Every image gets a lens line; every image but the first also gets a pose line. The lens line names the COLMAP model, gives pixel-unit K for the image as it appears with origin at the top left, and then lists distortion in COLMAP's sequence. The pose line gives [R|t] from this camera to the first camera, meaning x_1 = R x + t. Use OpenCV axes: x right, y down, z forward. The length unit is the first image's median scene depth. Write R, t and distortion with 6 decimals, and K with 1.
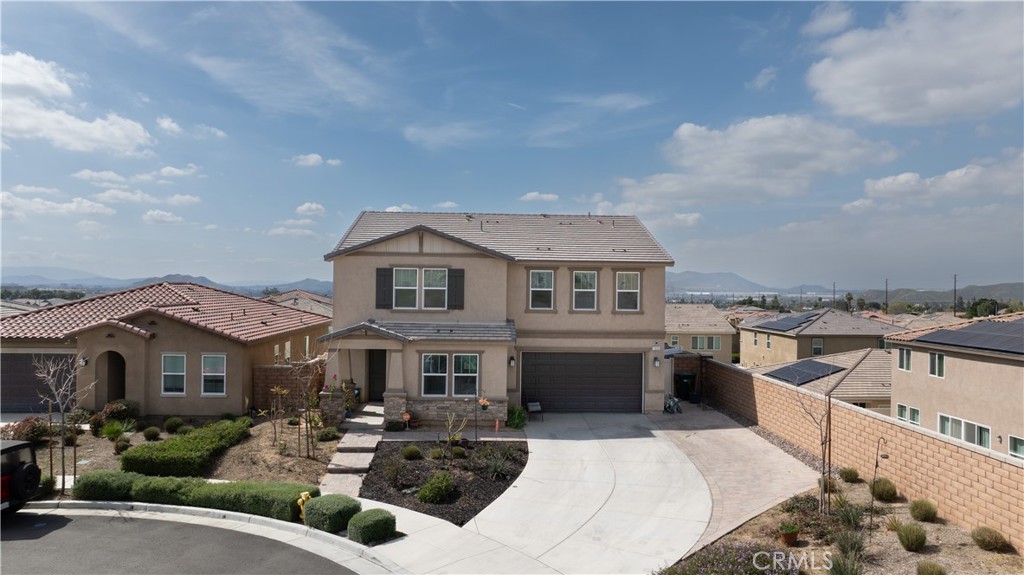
lens RADIAL K [[722.8, 0, 515.1], [0, 722.8, 283.2], [0, 0, 1]] dist [-0.022478, 0.001022]
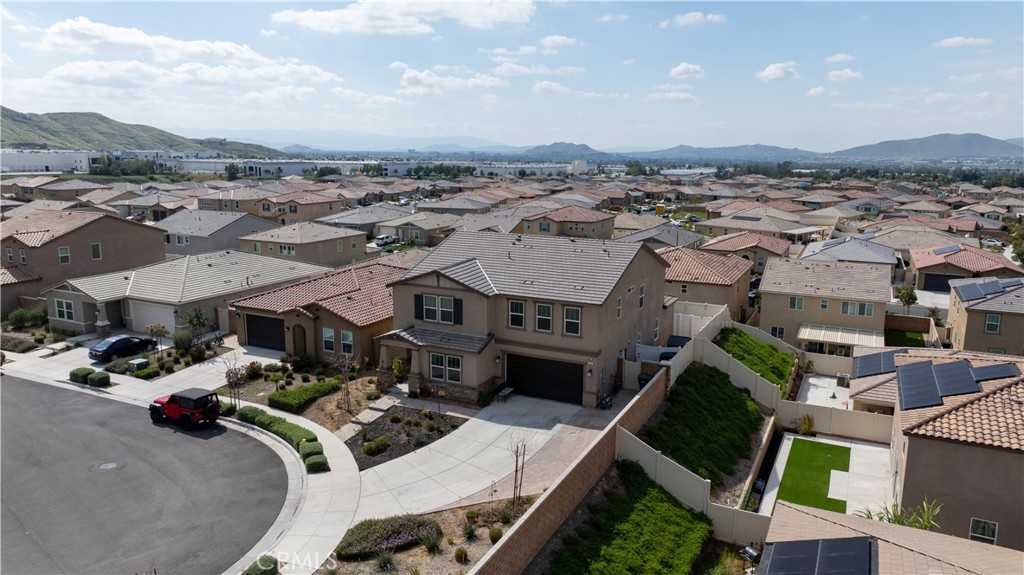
lens RADIAL K [[721.5, 0, 515.9], [0, 721.5, 292.3], [0, 0, 1]] dist [-0.013783, 0.008712]
pose [[0.875750, 0.090027, -0.474297, 0.772851], [0.004732, 0.980811, 0.194905, -0.340404], [0.482742, -0.172932, 0.858519, -0.258420]]
